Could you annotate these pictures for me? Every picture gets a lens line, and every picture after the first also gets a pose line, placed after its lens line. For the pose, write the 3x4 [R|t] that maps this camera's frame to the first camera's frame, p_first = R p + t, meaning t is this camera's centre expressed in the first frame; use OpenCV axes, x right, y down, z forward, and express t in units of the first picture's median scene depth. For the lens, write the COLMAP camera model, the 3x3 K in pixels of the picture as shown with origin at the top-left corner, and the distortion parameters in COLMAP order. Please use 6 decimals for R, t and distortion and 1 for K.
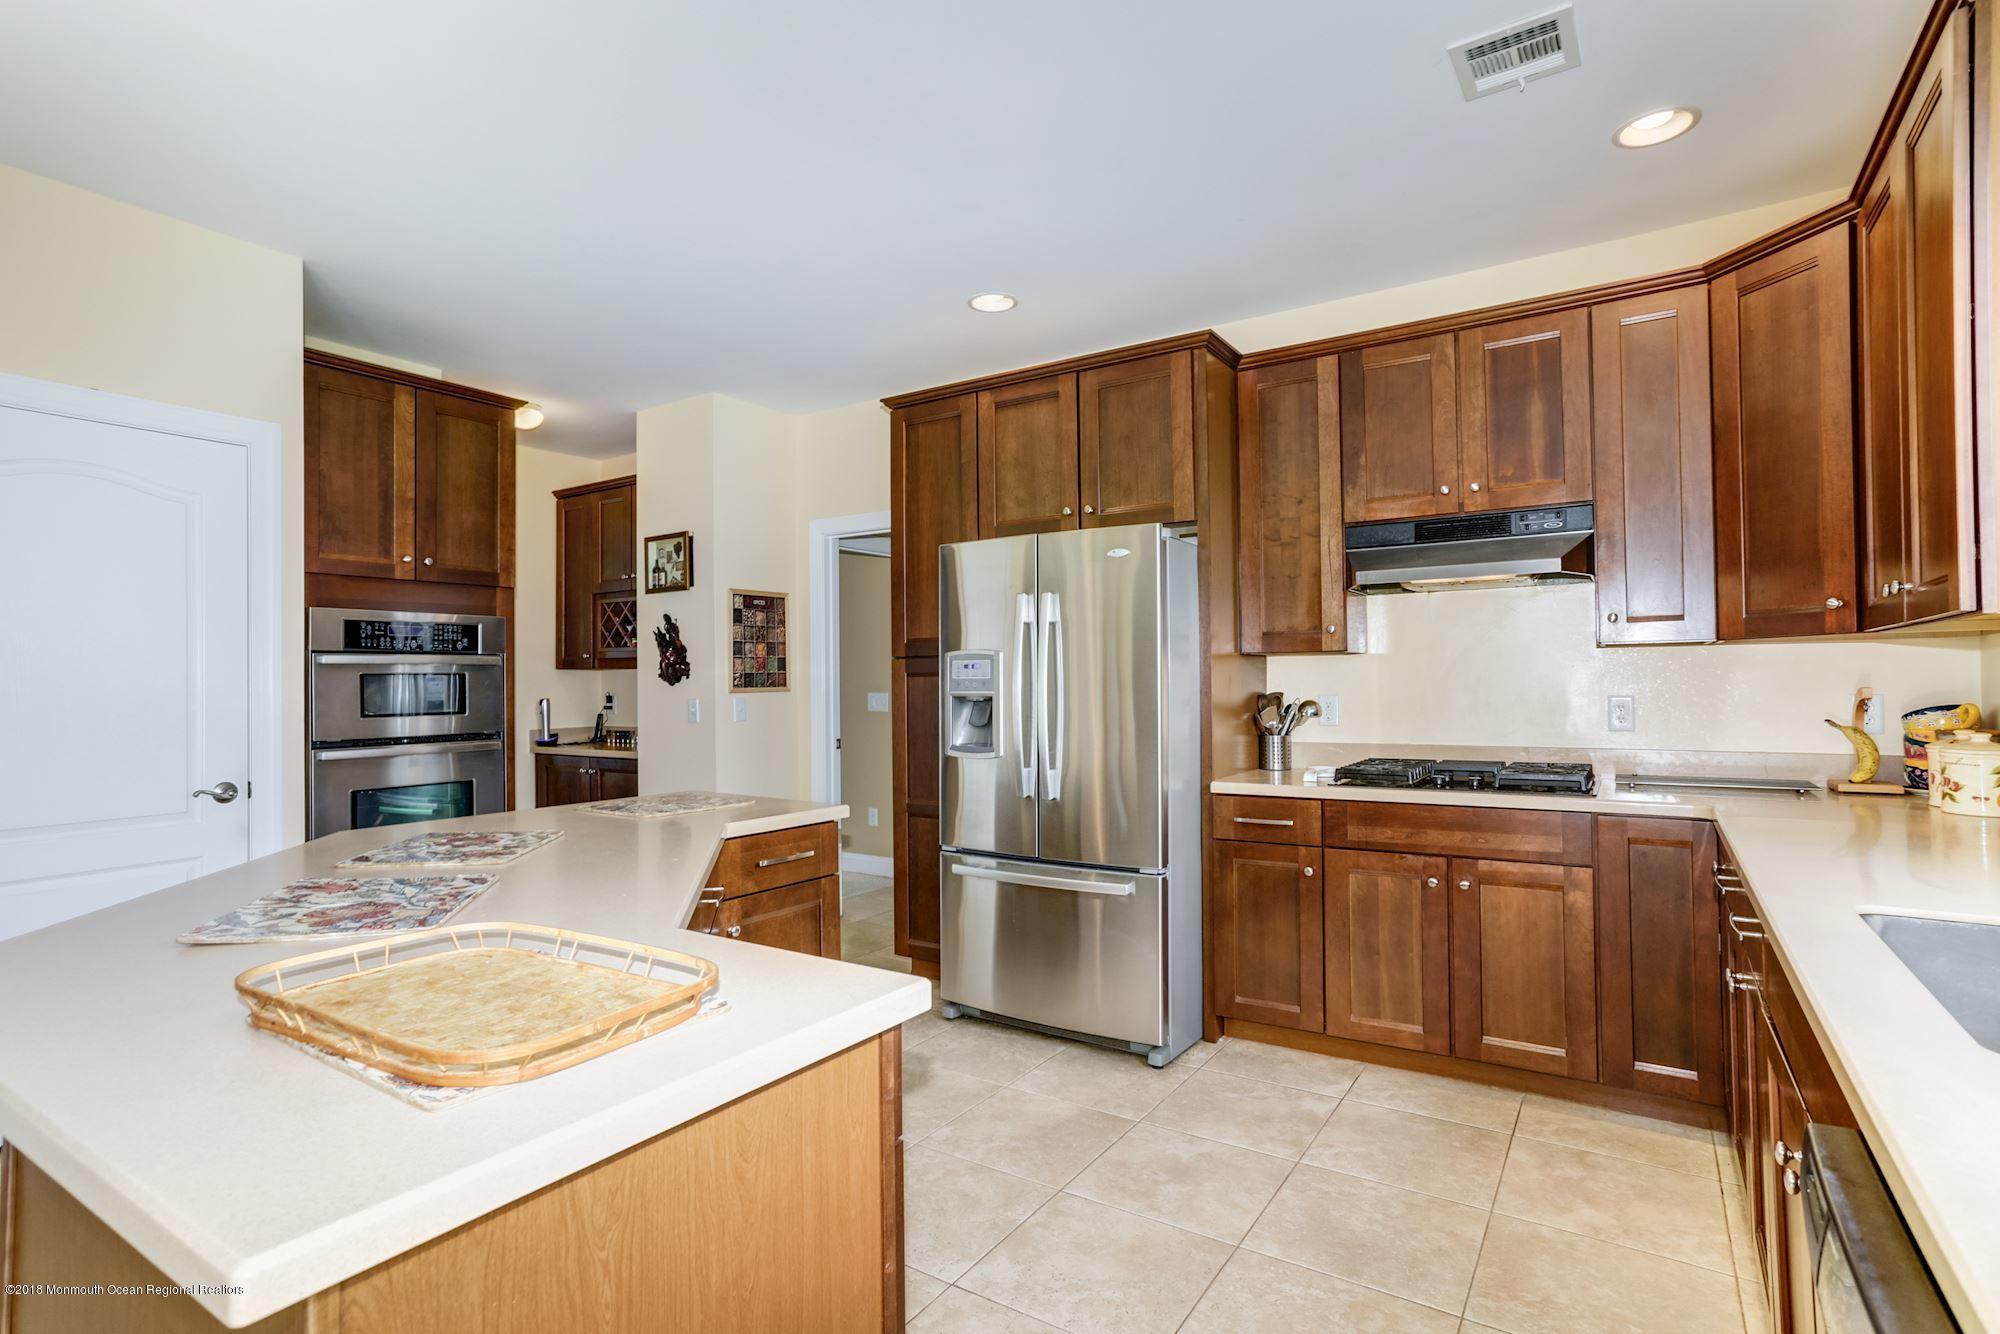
lens RADIAL K [[978.3, 0, 970.0], [0, 978.3, 676.7], [0, 0, 1]] dist [-0.033211, 0.024467]
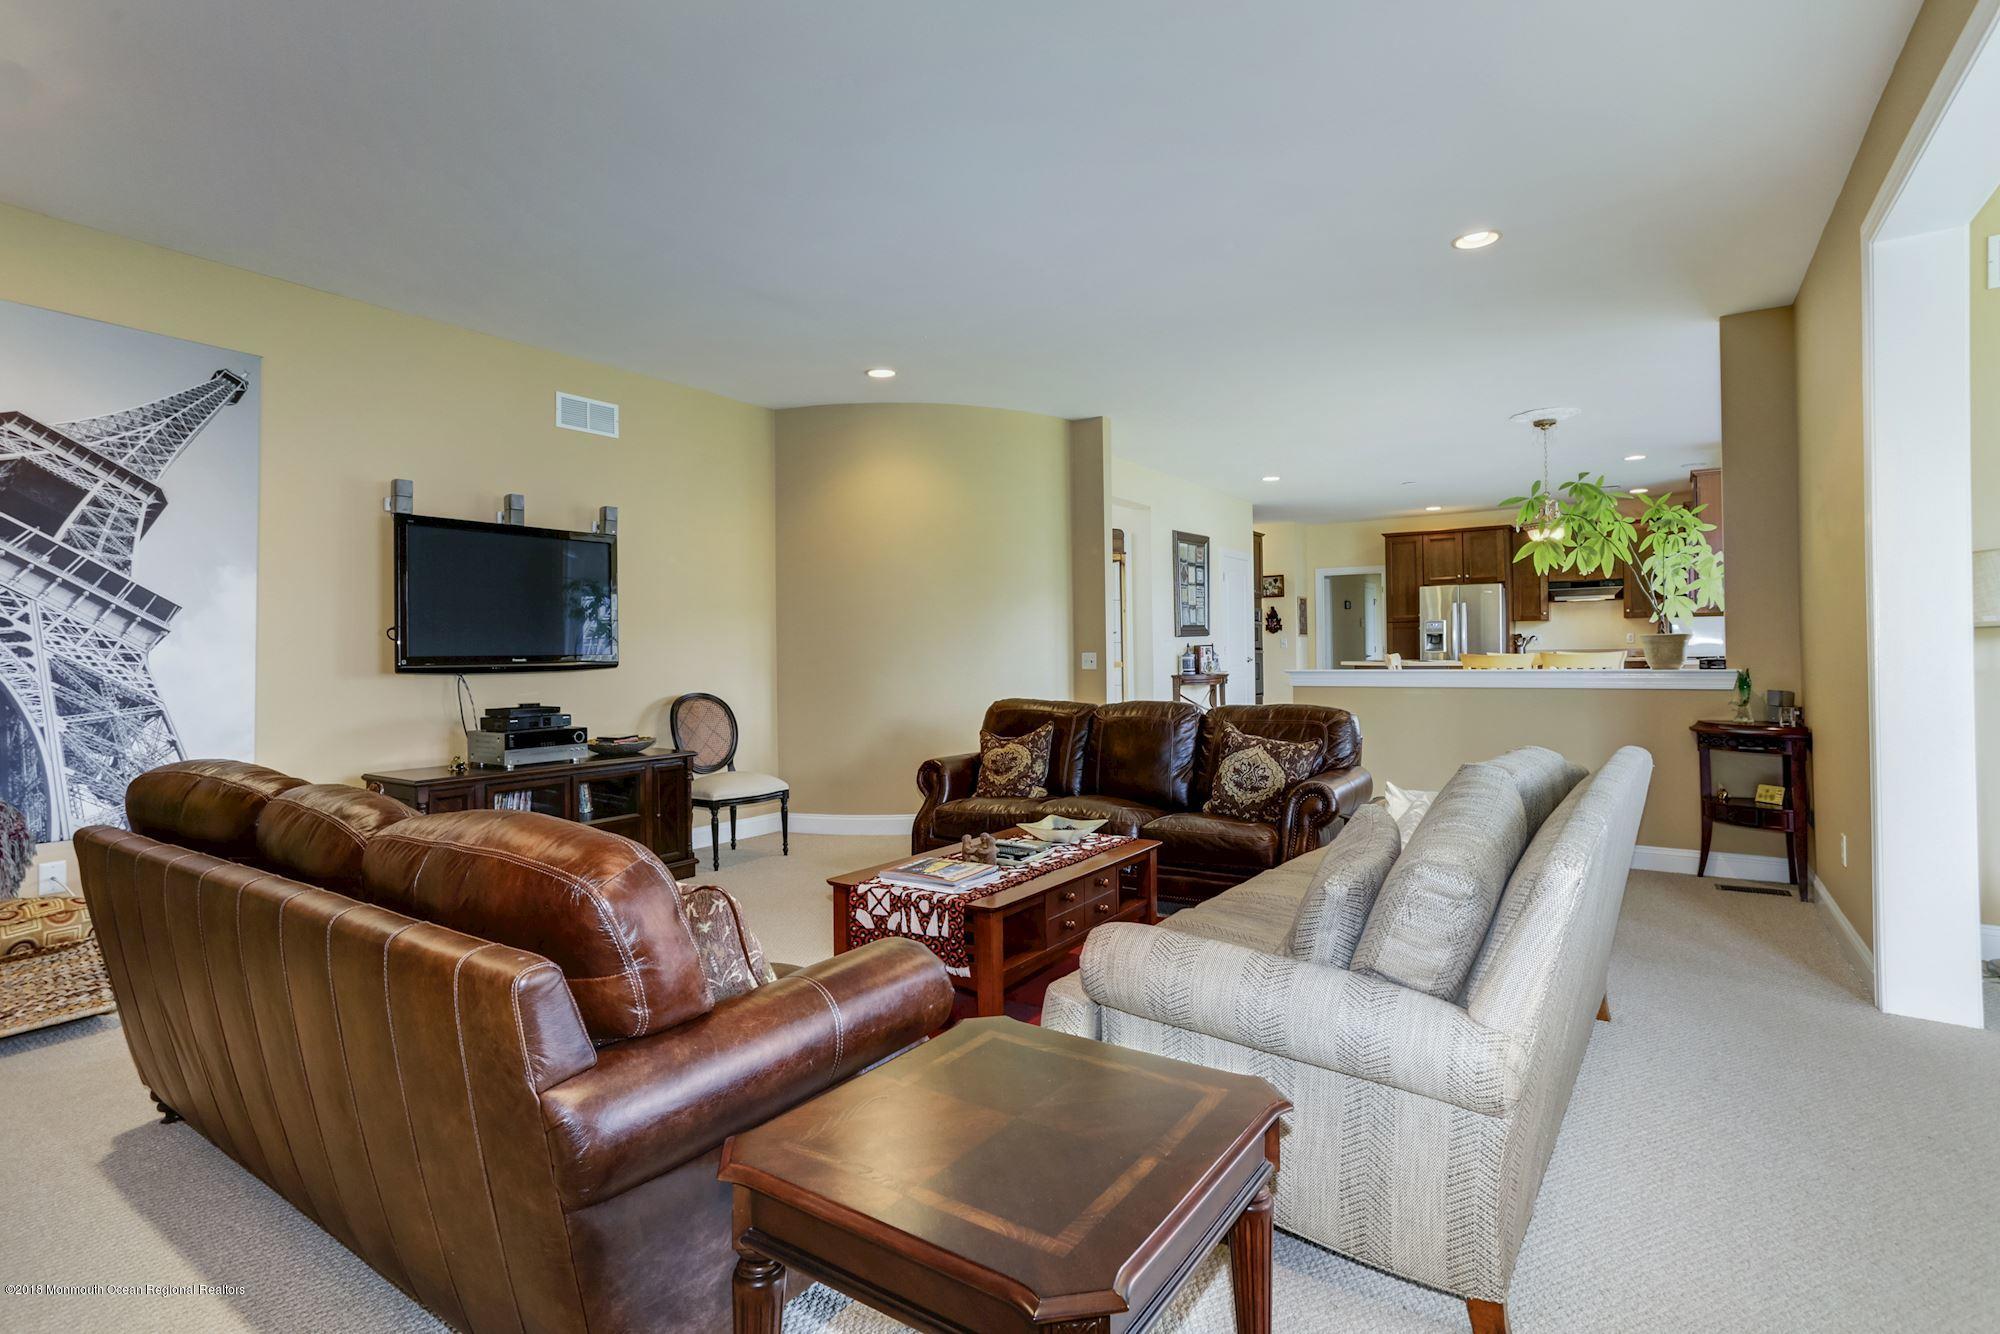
lens RADIAL K [[978.3, 0, 1002.8], [0, 978.3, 666.6], [0, 0, 1]] dist [-0.033211, 0.024467]
pose [[0.999883, -0.001842, 0.015208, -1.610502], [0.001542, 0.999804, 0.019717, 0.066920], [-0.015242, -0.019691, 0.999690, -2.410498]]
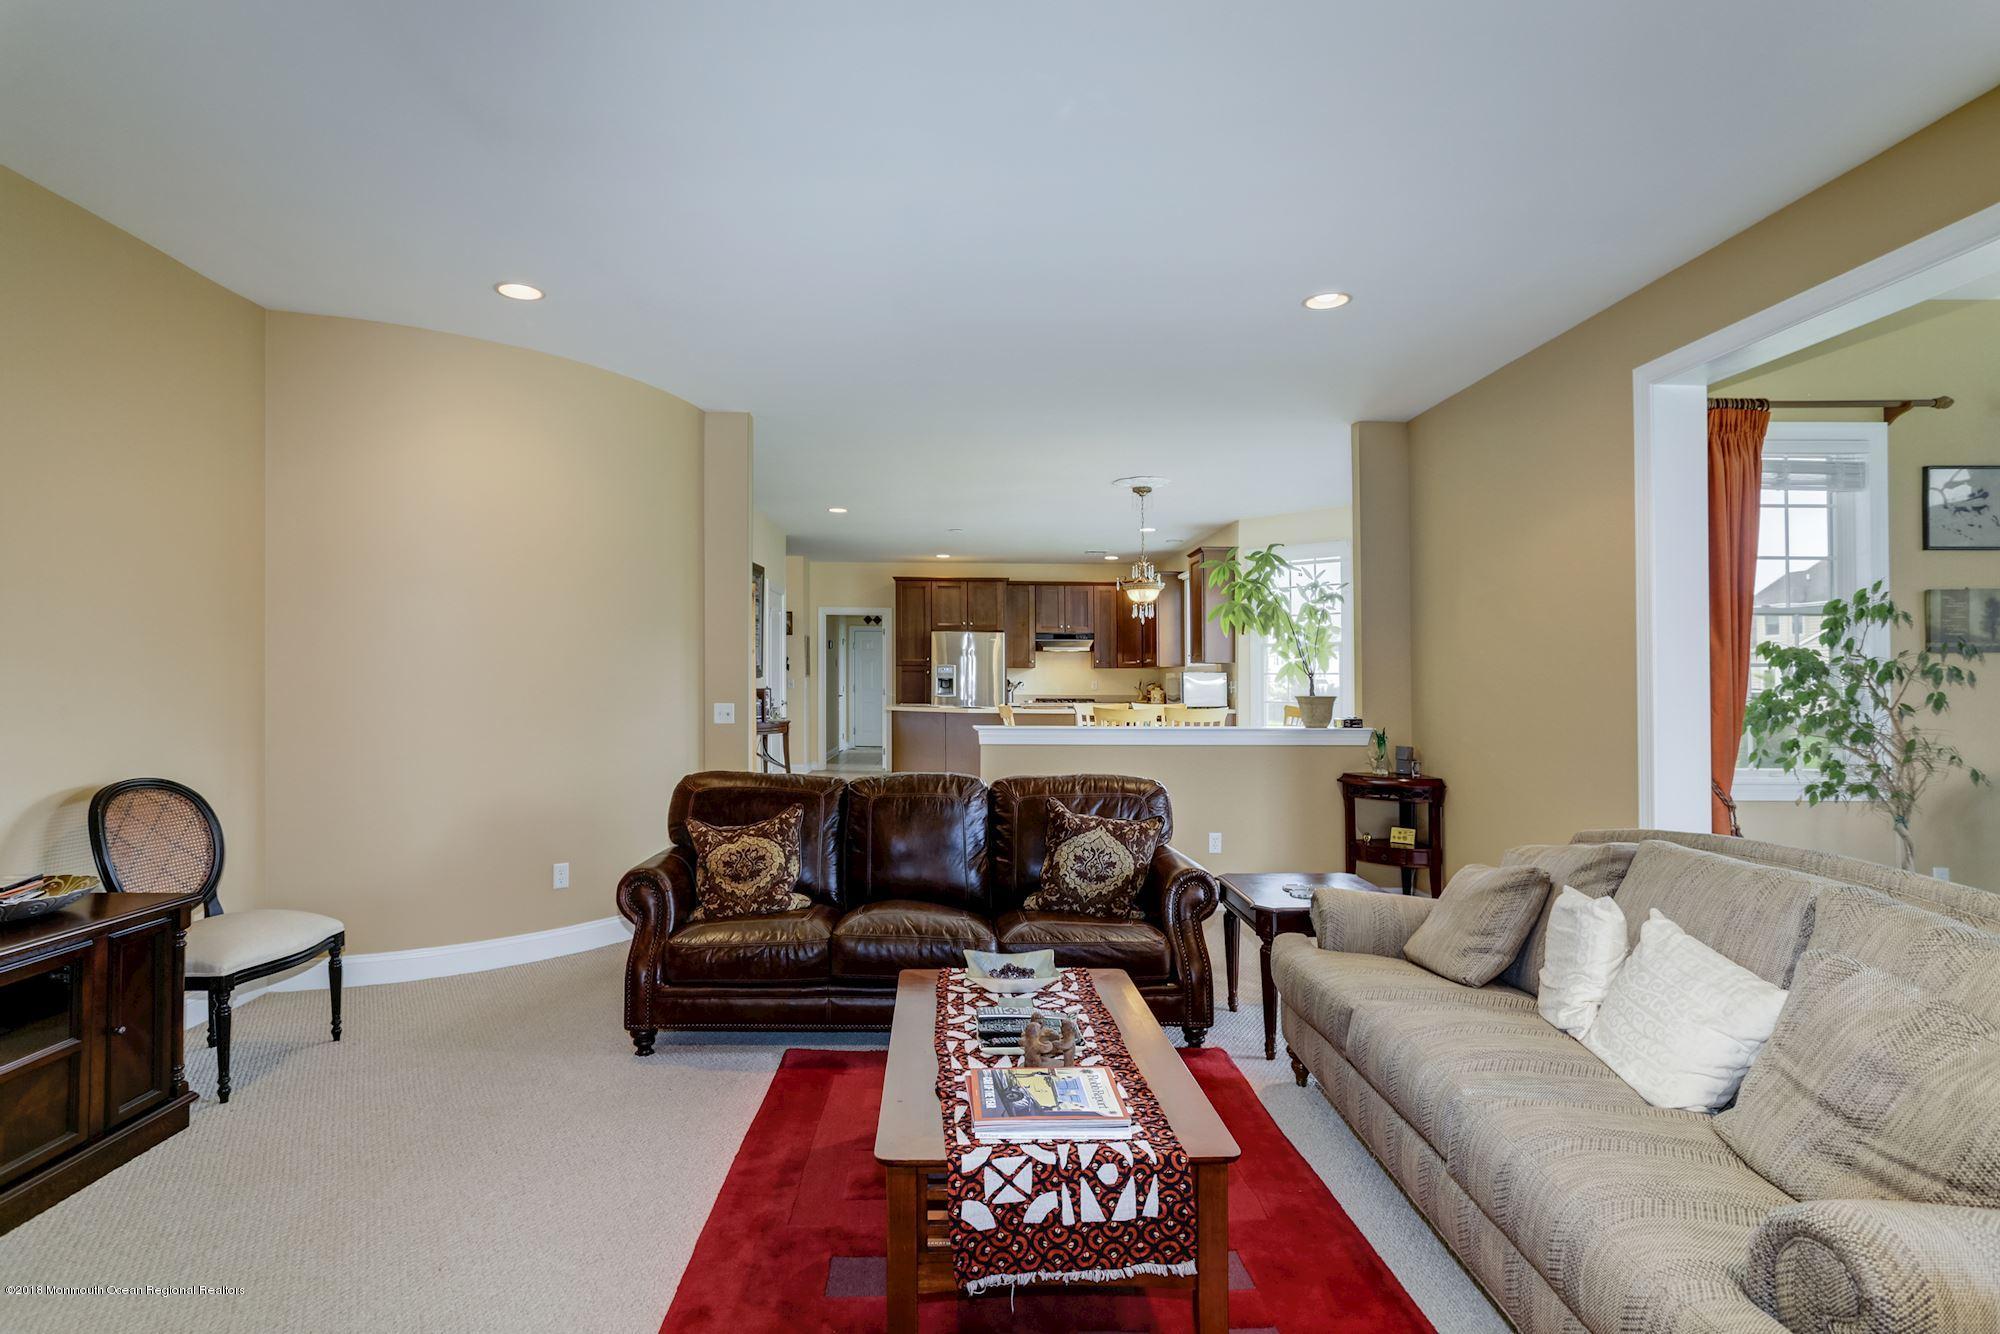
lens RADIAL K [[978.3, 0, 986.9], [0, 978.3, 677.7], [0, 0, 1]] dist [-0.033211, 0.024467]
pose [[0.807109, 0.018157, 0.590124, -2.018017], [-0.018577, 0.999813, -0.005355, 0.036040], [-0.590111, -0.006641, 0.807295, -1.942194]]
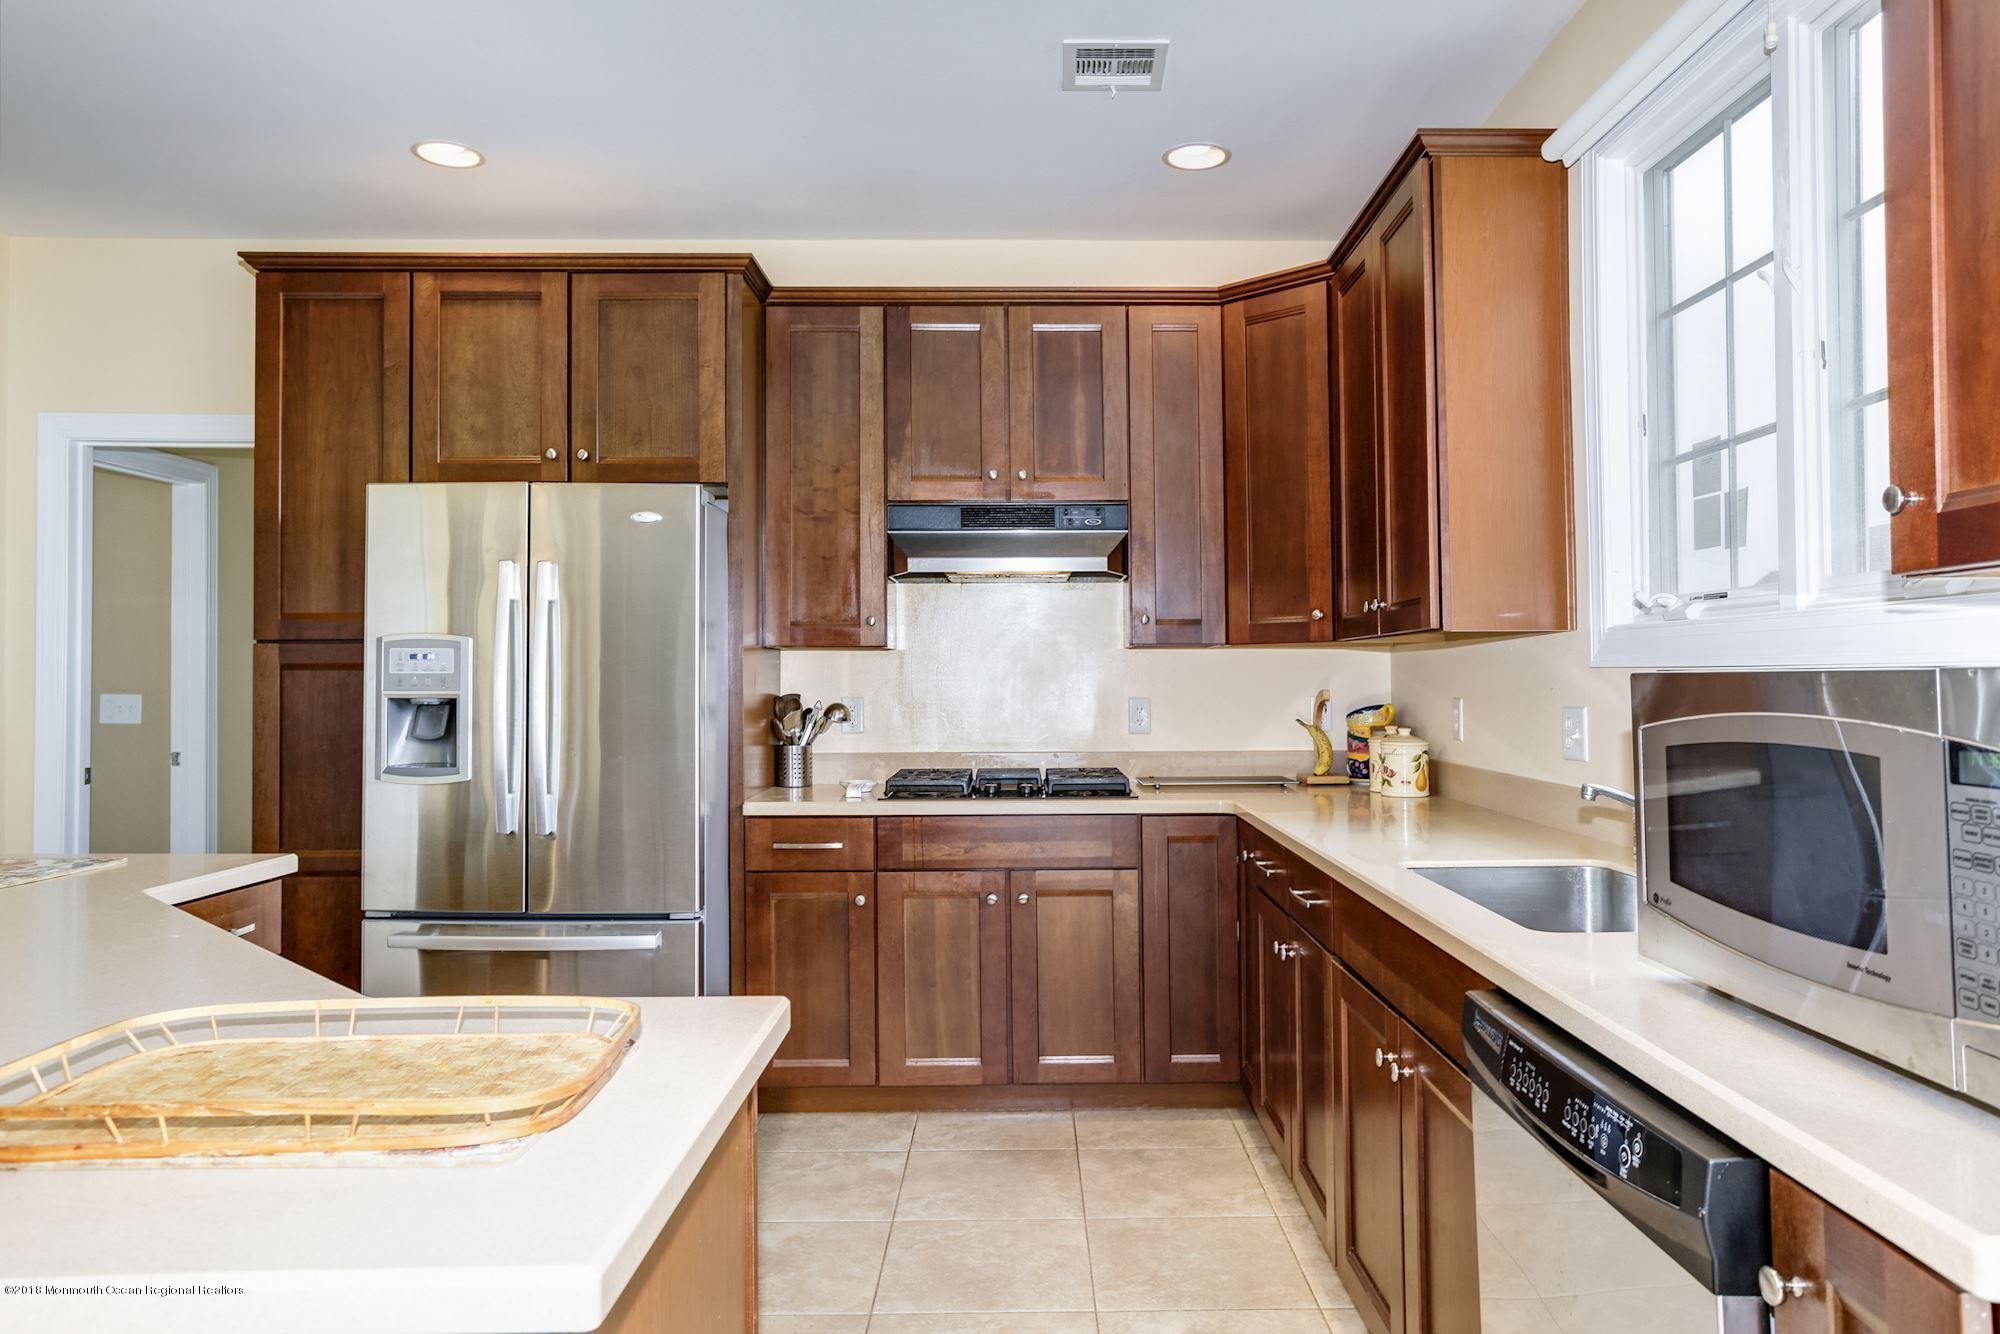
lens RADIAL K [[1348.3, 0, 1020.0], [0, 1348.3, 654.2], [0, 0, 1]] dist [-0.036127, 0.003194]
pose [[0.818736, 0.017976, 0.573889, -0.220912], [-0.009625, 0.999799, -0.017585, 0.000569], [-0.574090, 0.008874, 0.818744, -0.061651]]
